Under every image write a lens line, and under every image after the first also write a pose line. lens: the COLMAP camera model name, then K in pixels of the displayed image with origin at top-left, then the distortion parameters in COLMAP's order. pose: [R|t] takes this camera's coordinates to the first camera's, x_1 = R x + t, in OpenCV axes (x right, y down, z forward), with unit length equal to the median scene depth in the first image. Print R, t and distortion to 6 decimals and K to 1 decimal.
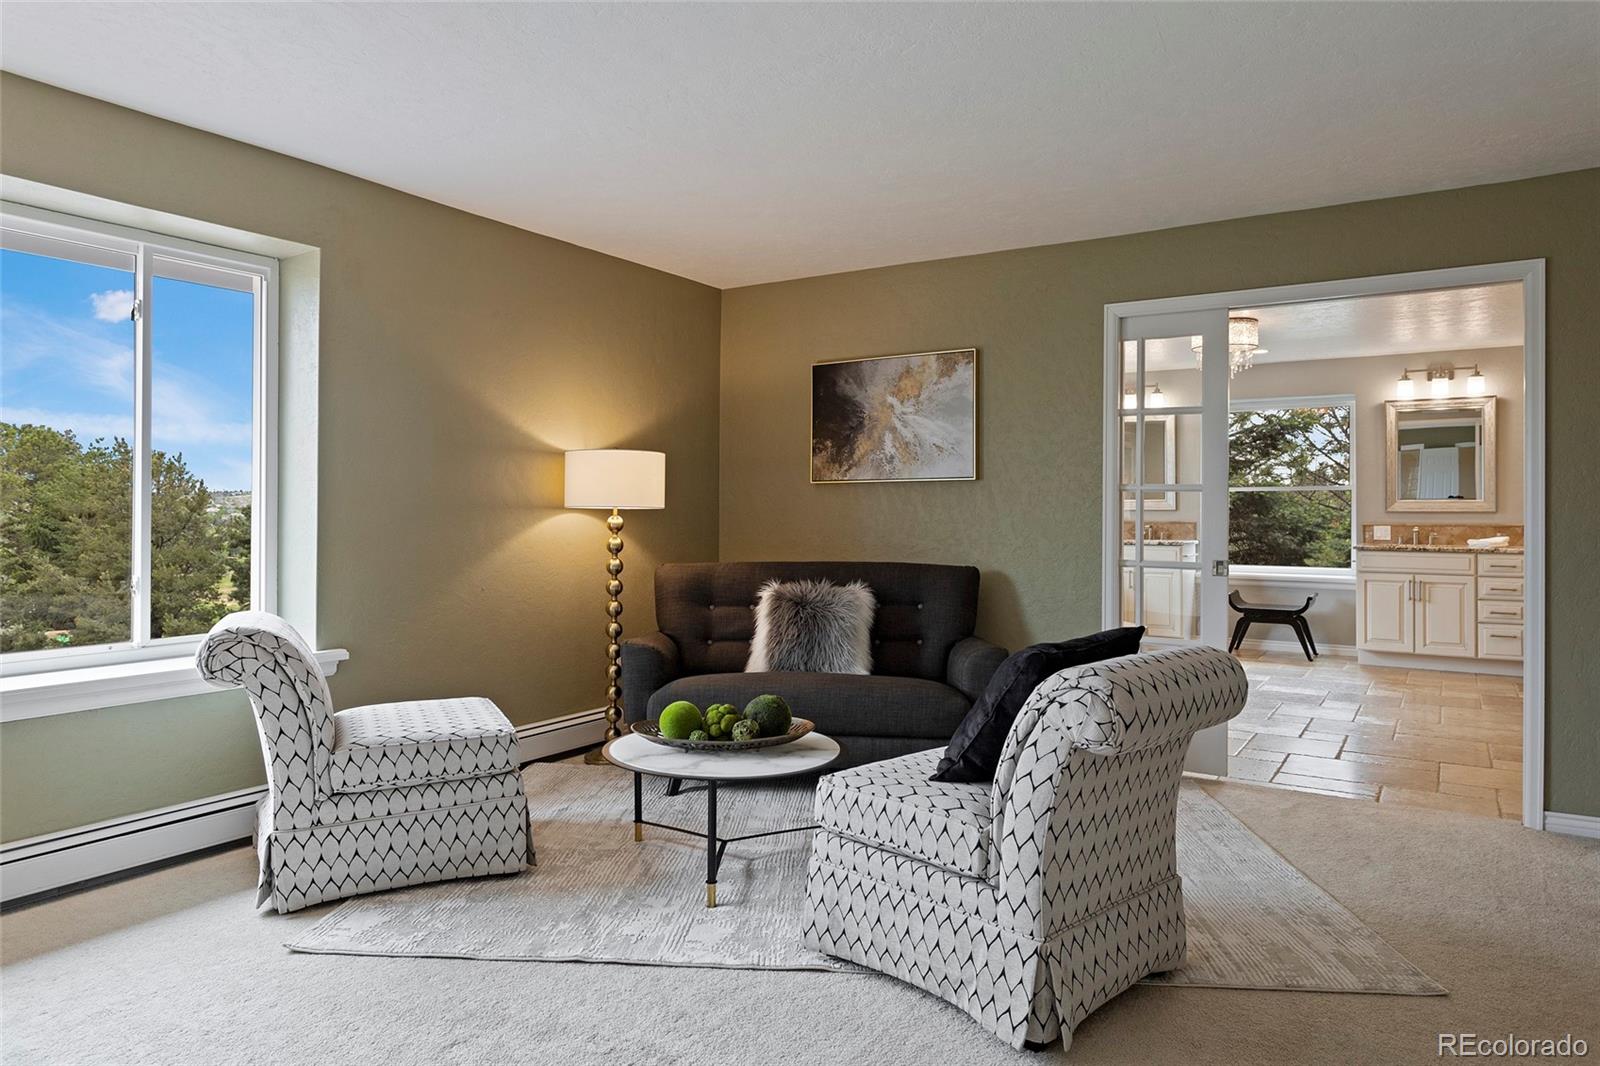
lens RADIAL K [[1044.6, 0, 790.2], [0, 1044.6, 507.1], [0, 0, 1]] dist [-0.002898, 0.000355]
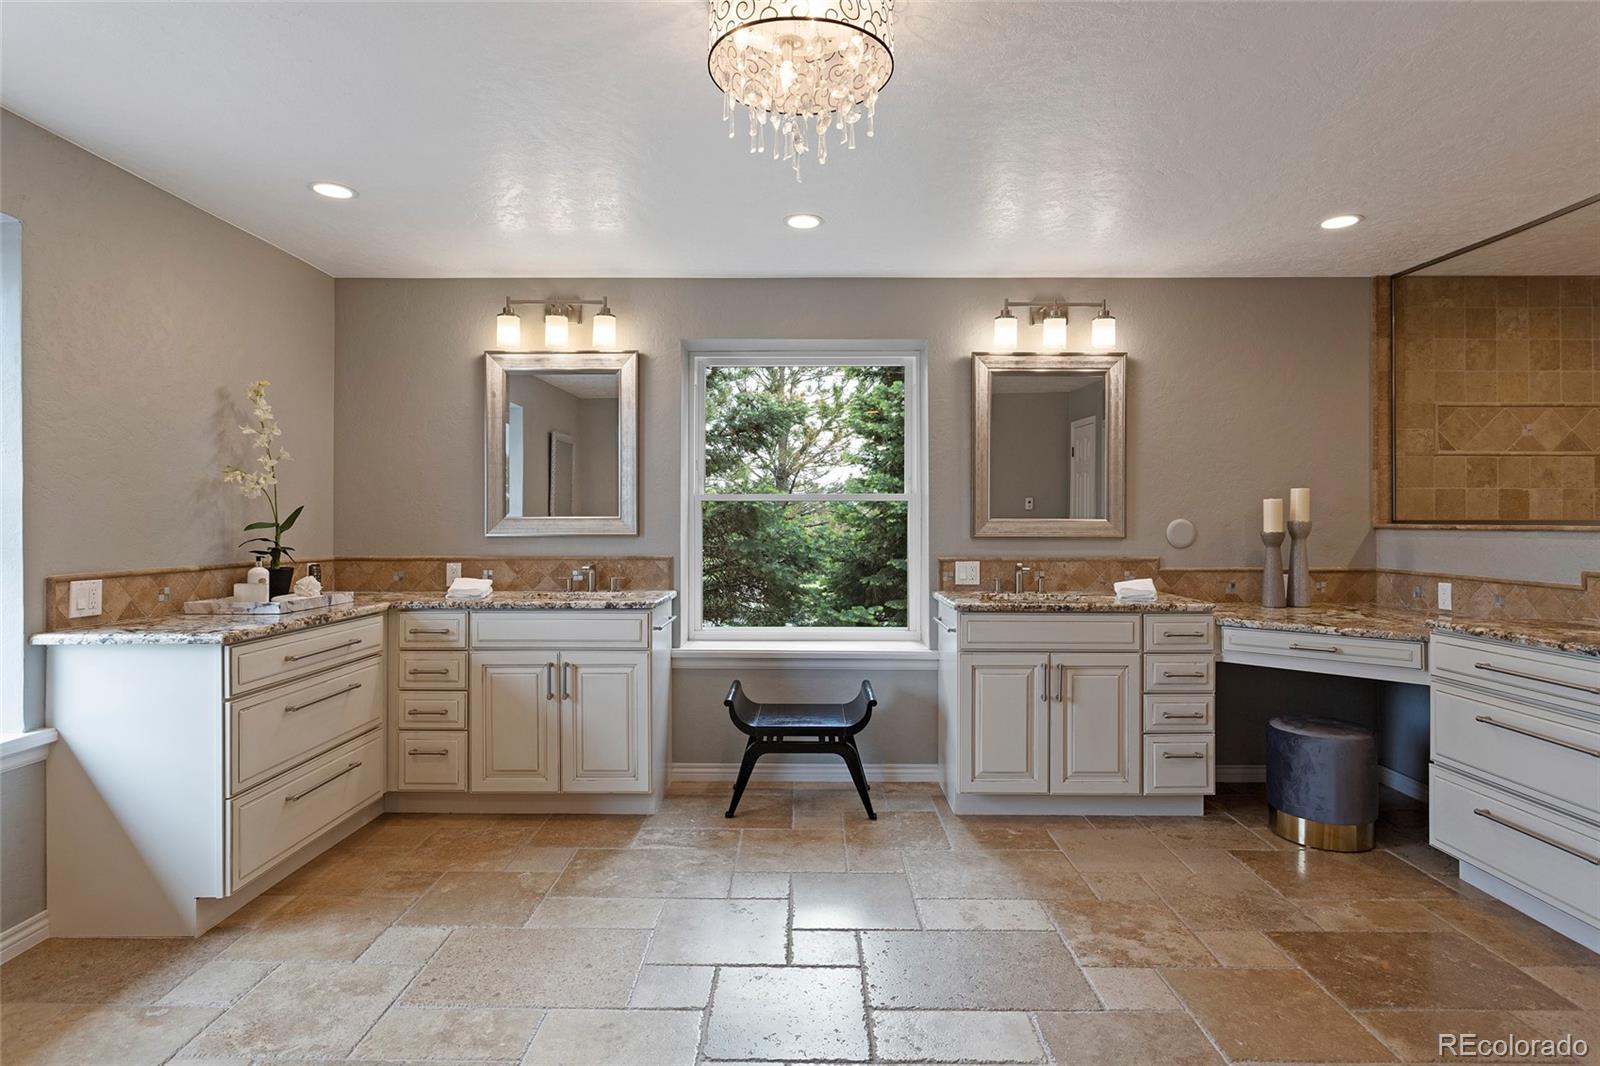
lens RADIAL K [[837.1, 0, 801.4], [0, 837.1, 525.8], [0, 0, 1]] dist [0.000891, 0.000197]
pose [[0.843783, -0.006765, 0.536641, 0.291813], [-0.000670, 0.999906, 0.013659, -0.011498], [-0.536684, -0.011885, 0.843700, 0.824770]]
